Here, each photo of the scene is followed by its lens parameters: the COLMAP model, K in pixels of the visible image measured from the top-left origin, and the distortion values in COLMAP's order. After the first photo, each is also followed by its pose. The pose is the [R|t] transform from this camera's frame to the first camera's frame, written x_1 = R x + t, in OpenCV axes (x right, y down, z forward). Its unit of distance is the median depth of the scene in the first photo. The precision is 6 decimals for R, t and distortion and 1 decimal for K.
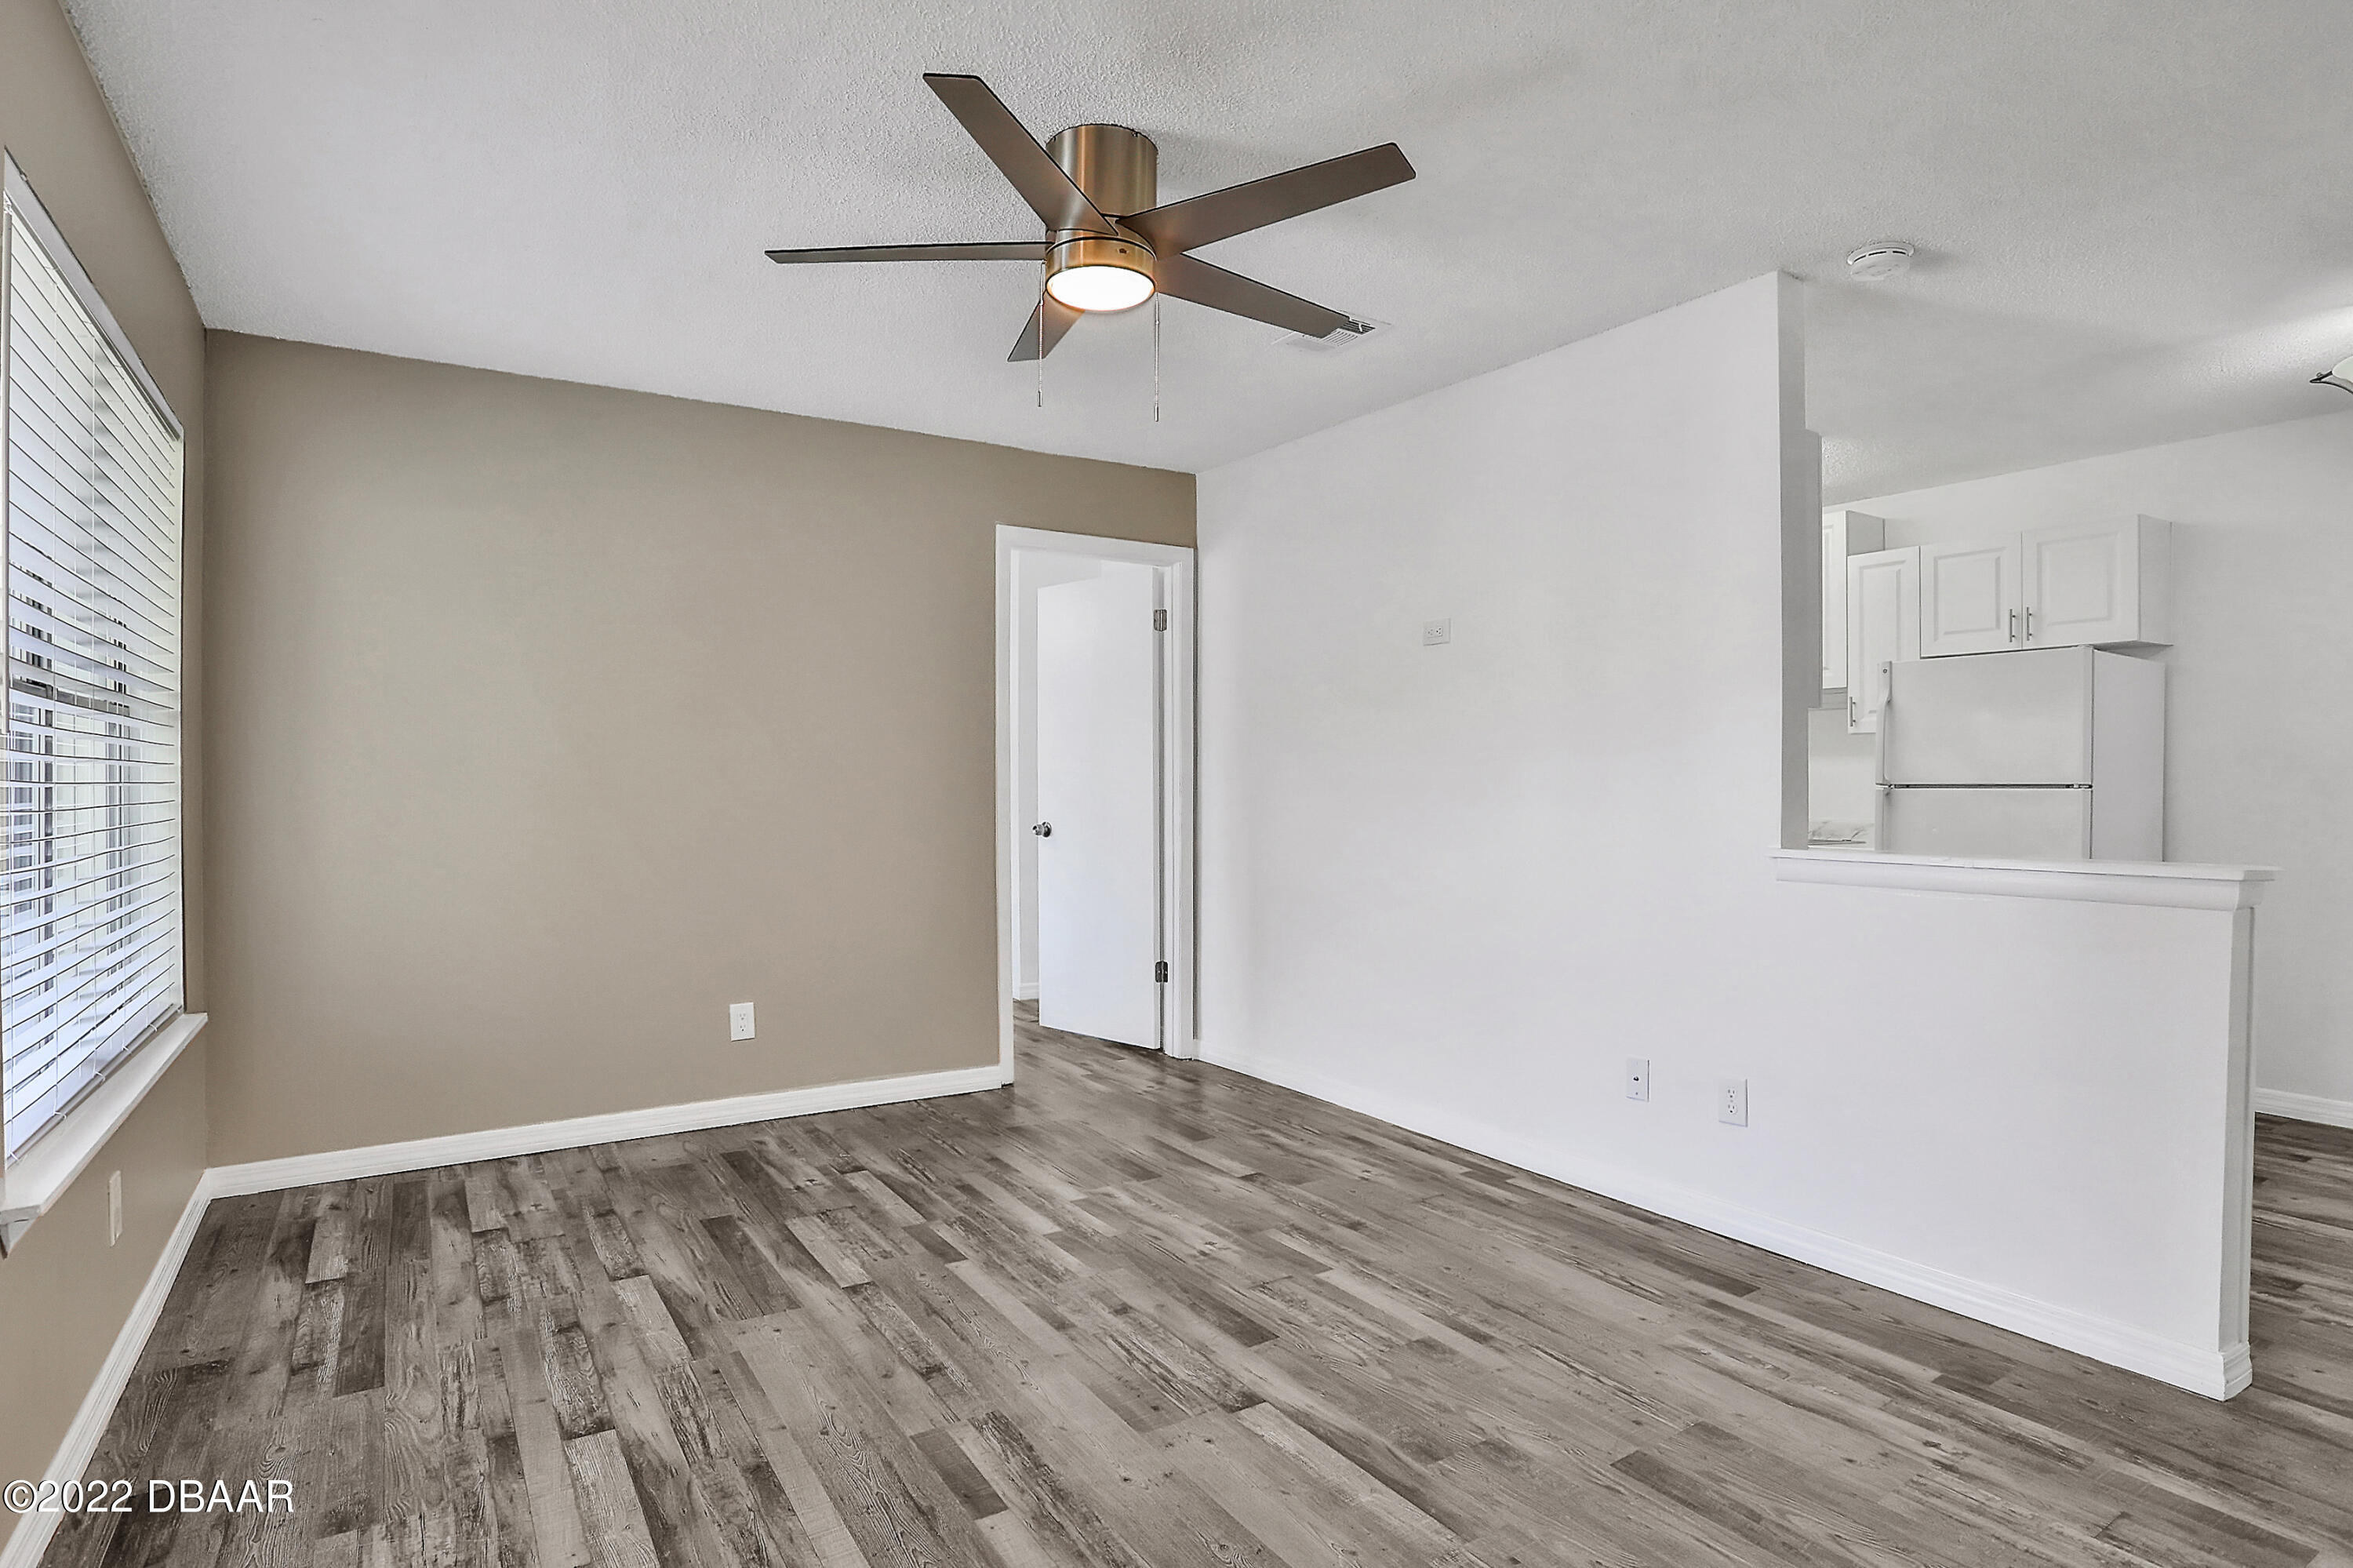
lens RADIAL K [[1233.0, 0, 1187.2], [0, 1233.0, 796.8], [0, 0, 1]] dist [-0.082962, 0.038549]
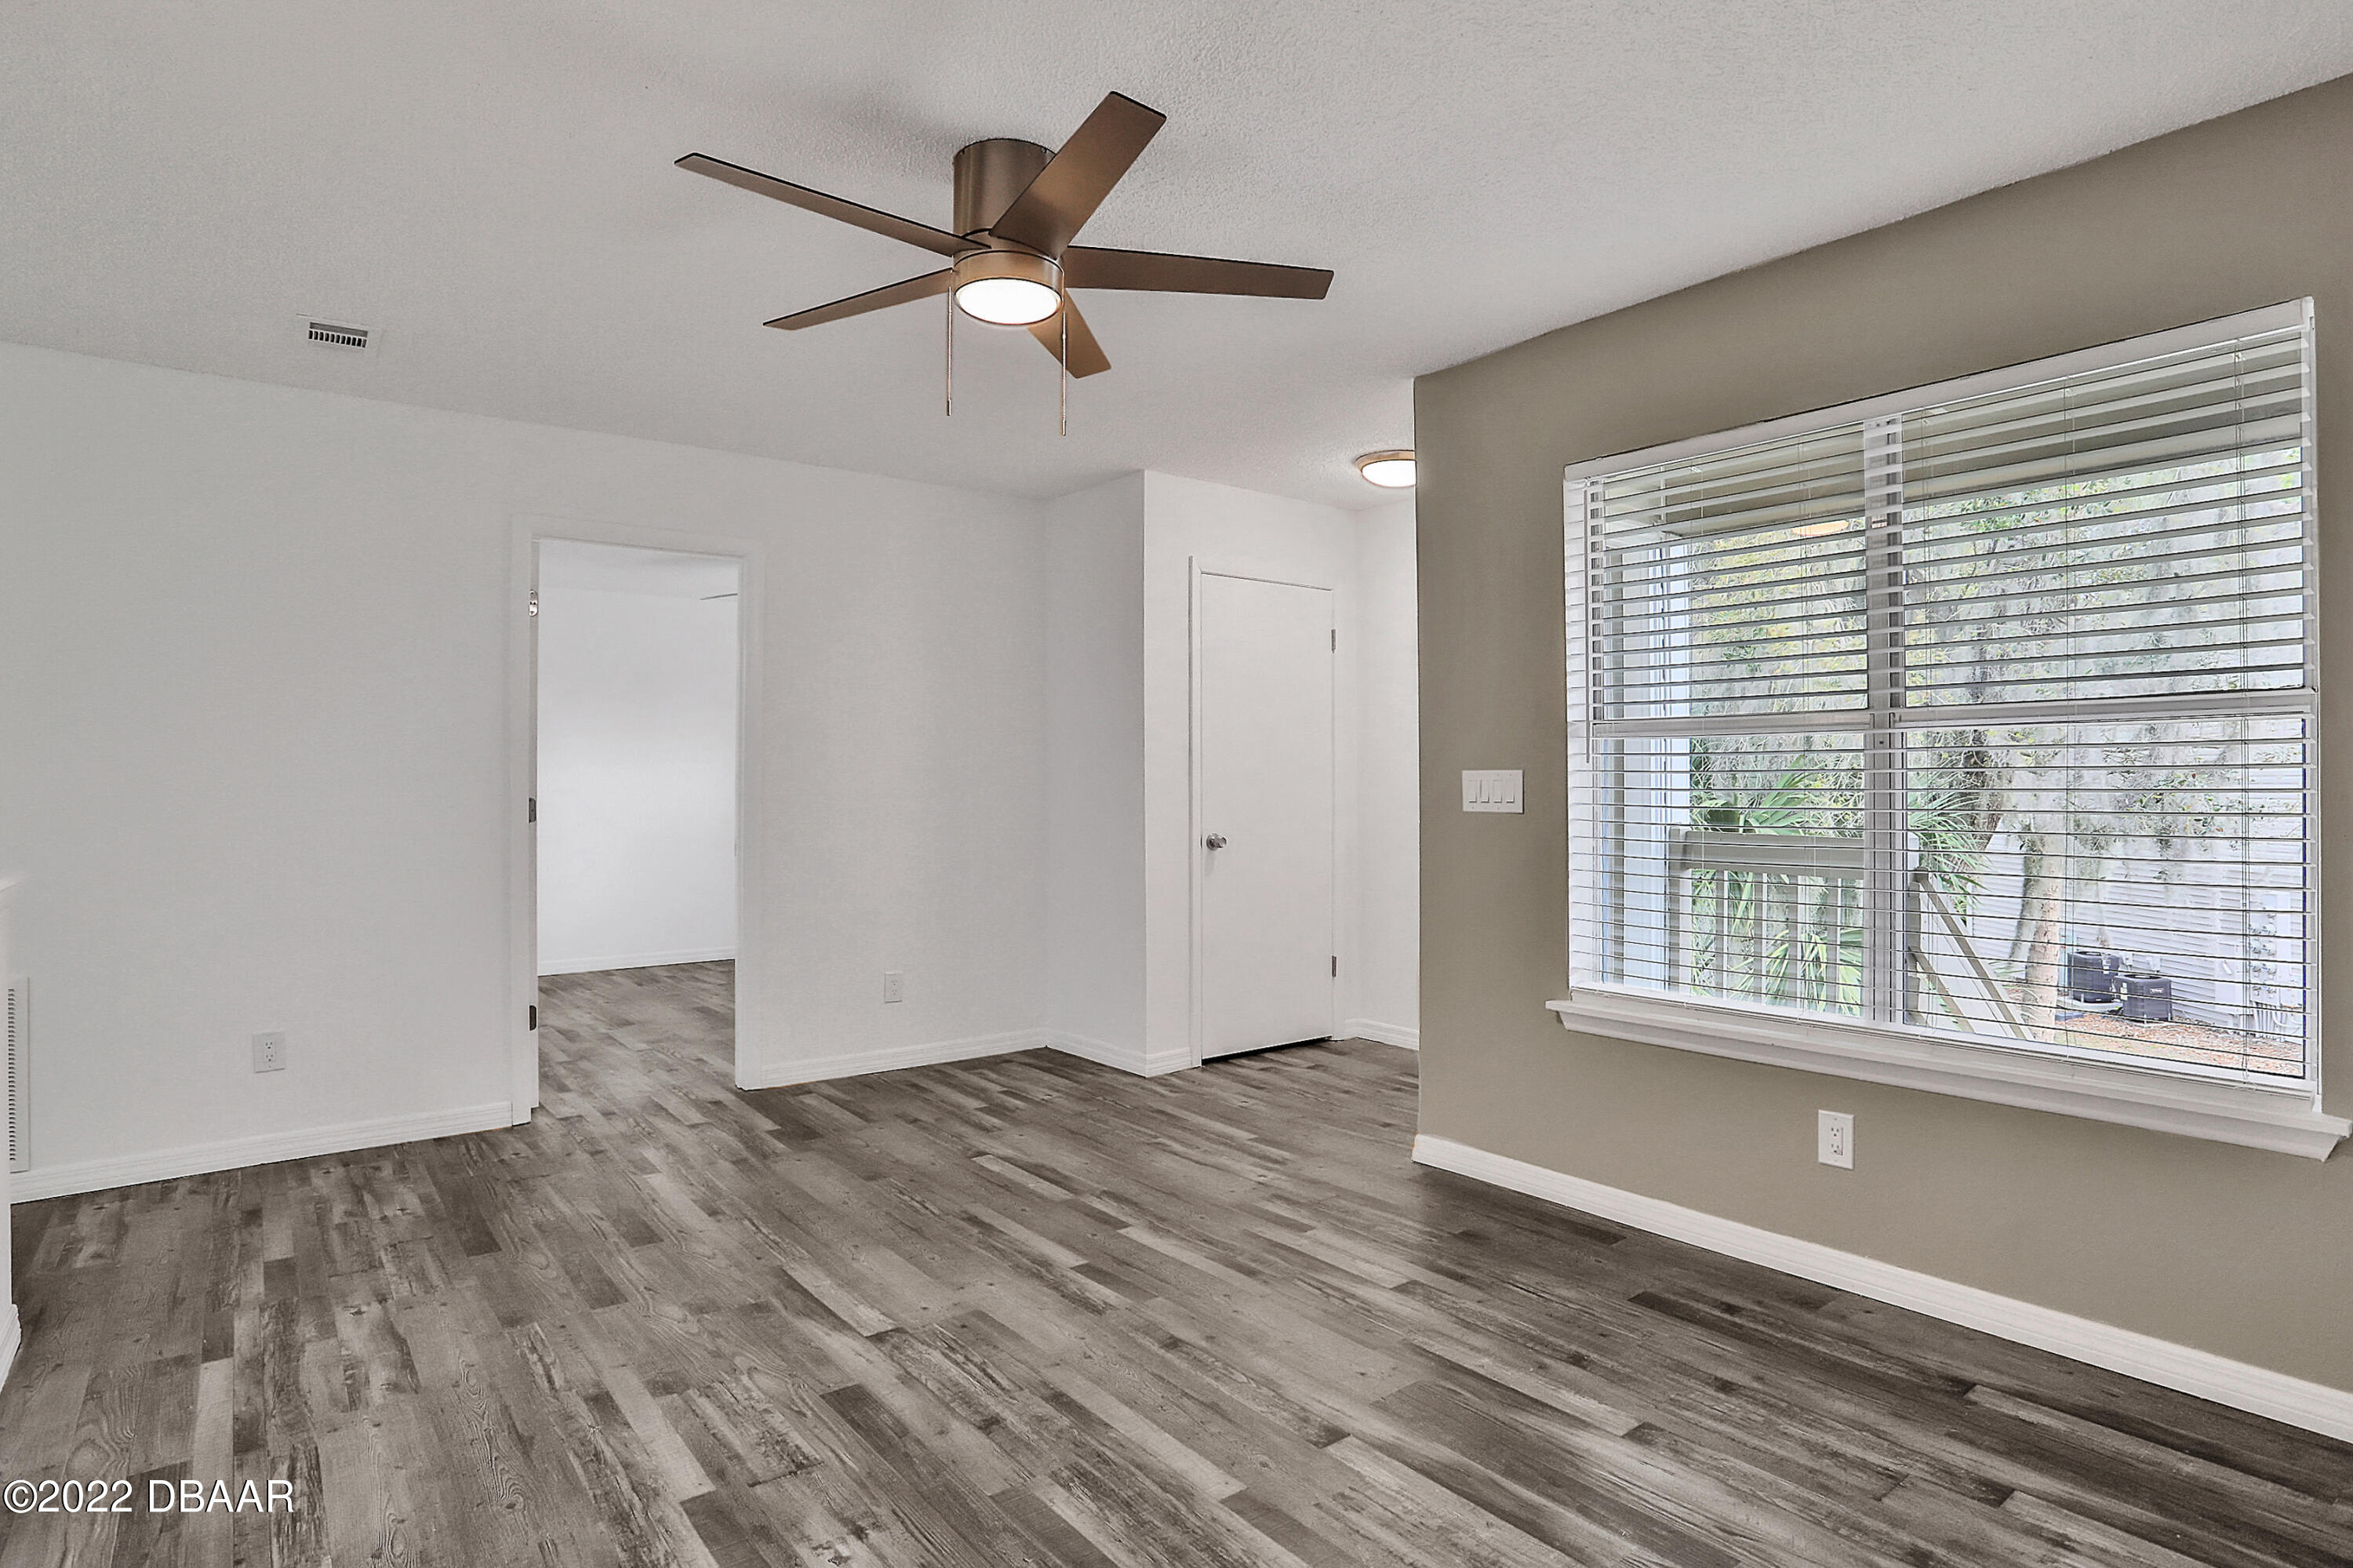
lens RADIAL K [[1233.0, 0, 1187.2], [0, 1233.0, 796.8], [0, 0, 1]] dist [-0.082962, 0.038549]
pose [[-0.995750, 0.004121, -0.092003, -0.104402], [0.002253, 0.999789, 0.020404, -0.023420], [0.092068, 0.020110, -0.995550, 1.681491]]
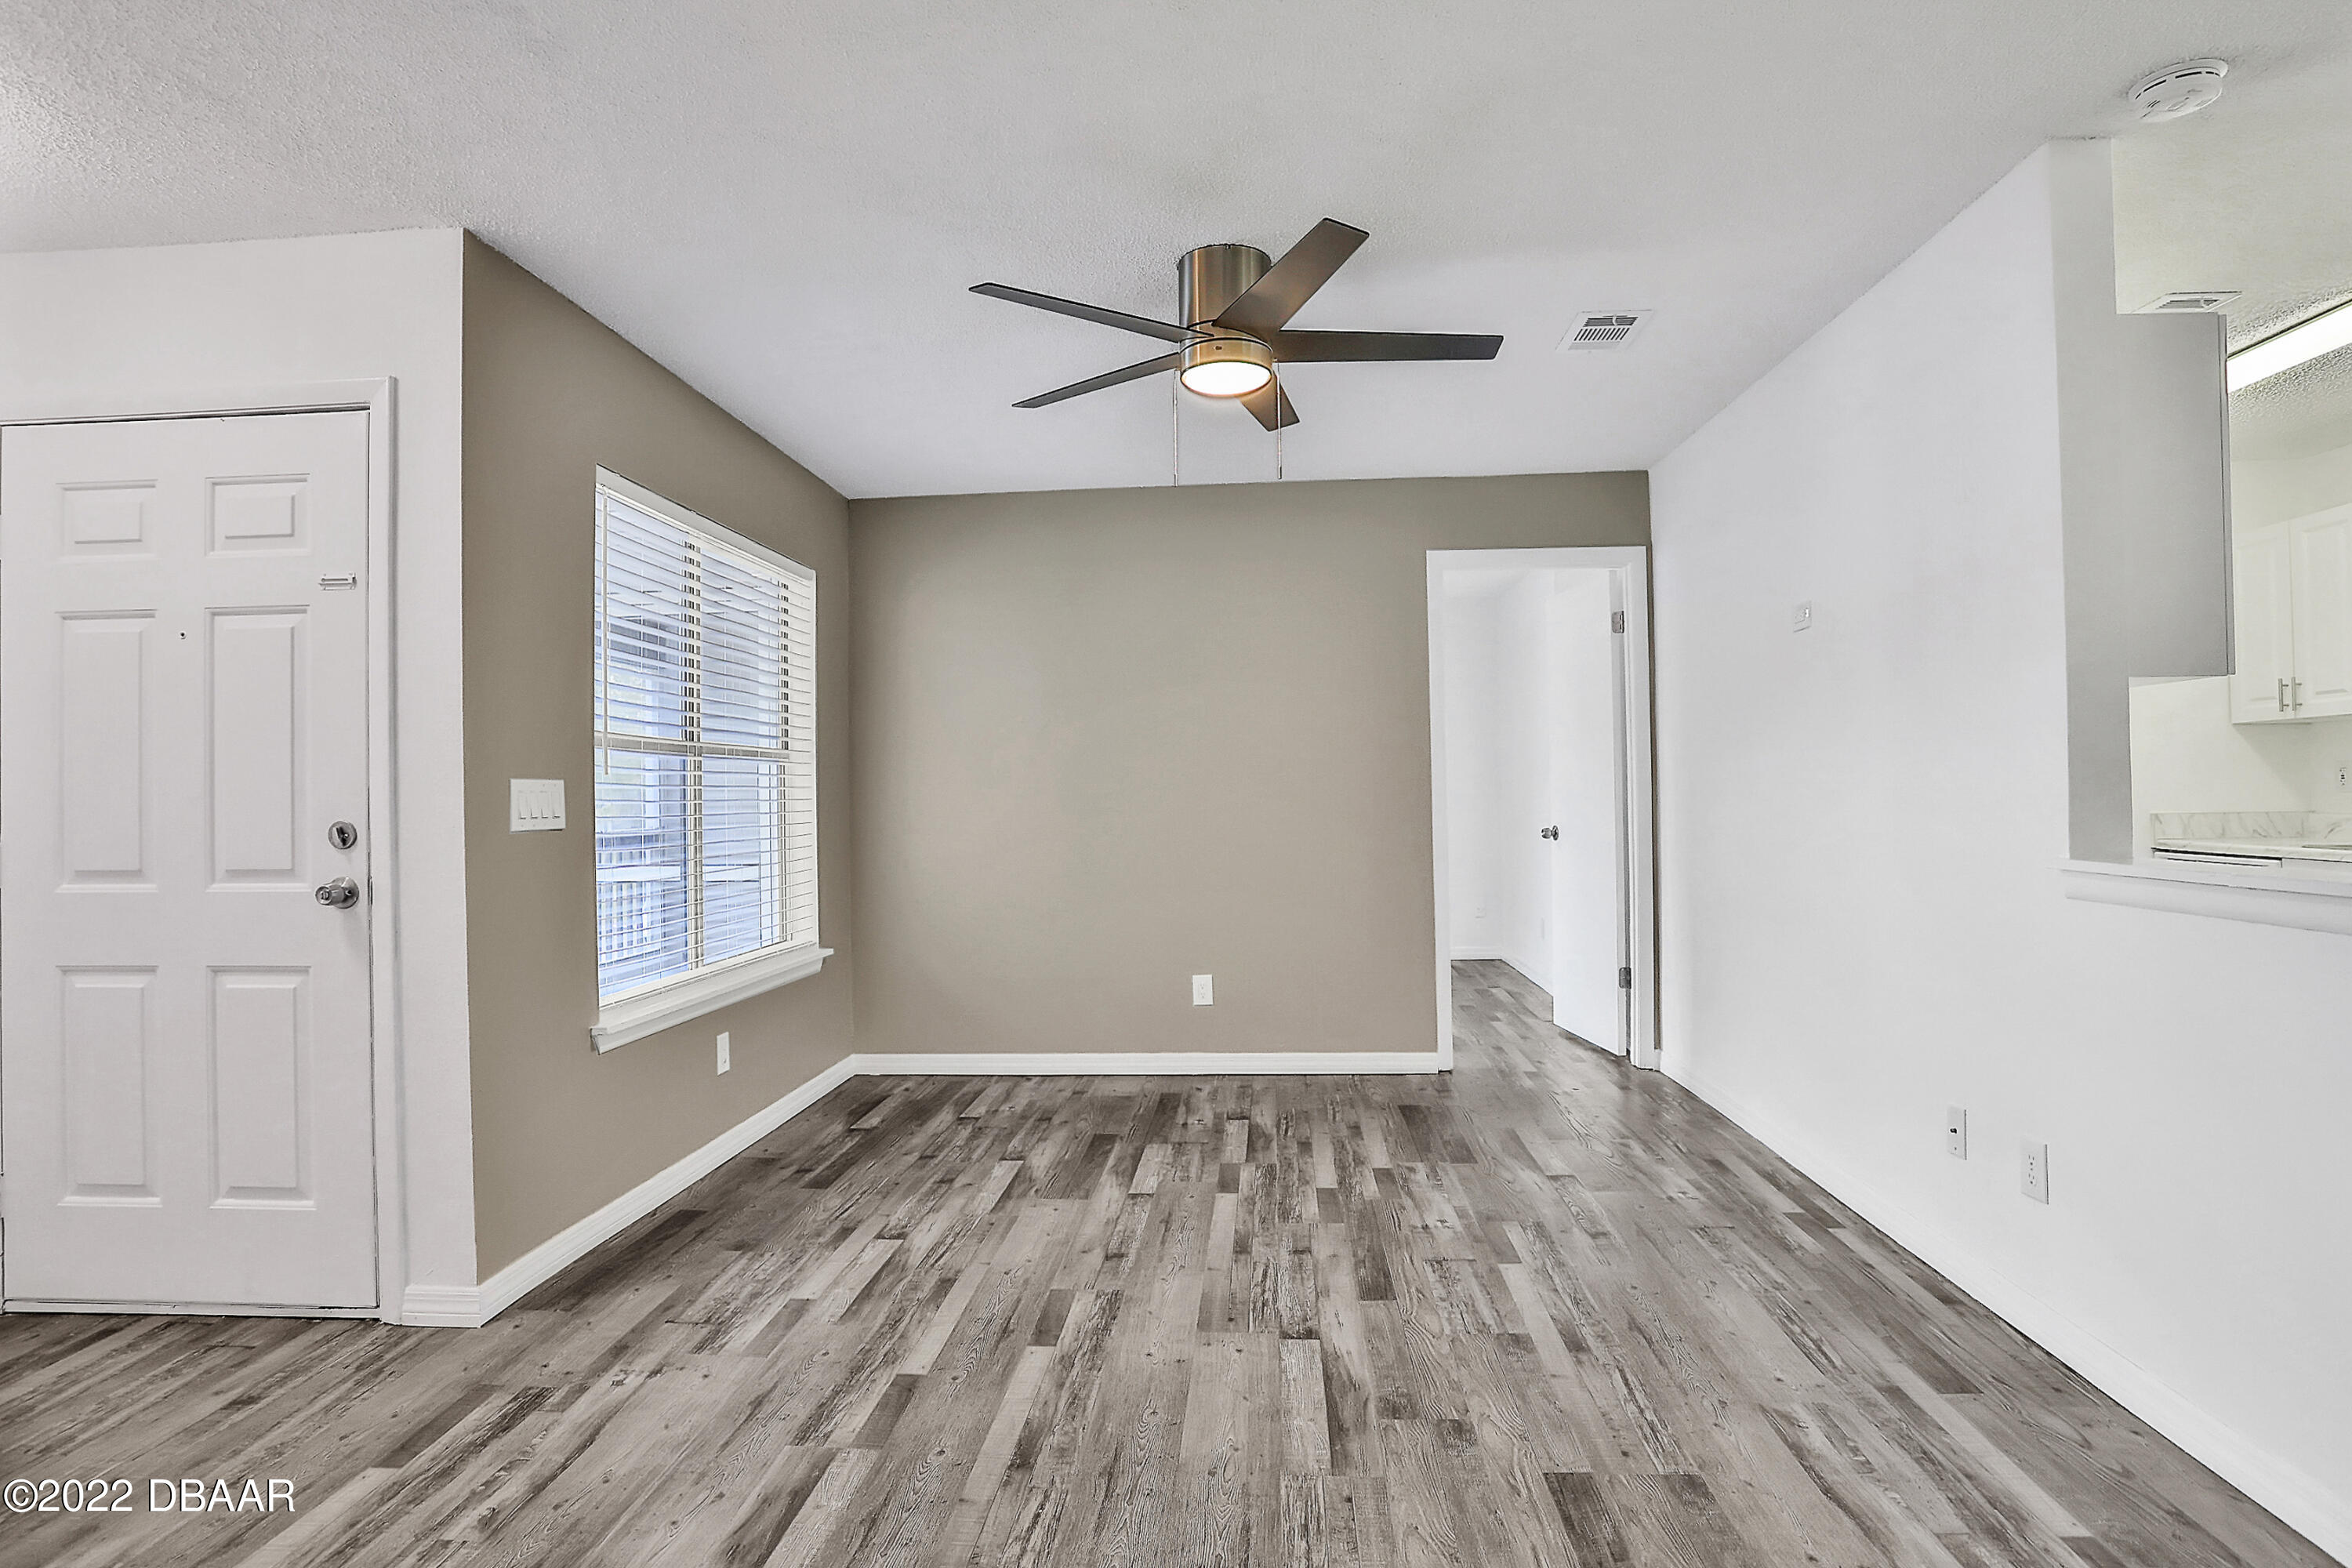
lens RADIAL K [[1221.8, 0, 1172.4], [0, 1221.8, 795.4], [0, 0, 1]] dist [-0.081869, 0.030033]
pose [[0.791597, -0.013748, -0.610888, 0.505523], [0.009315, 0.999902, -0.010432, 0.003907], [0.610972, 0.002568, 0.791648, 0.024959]]
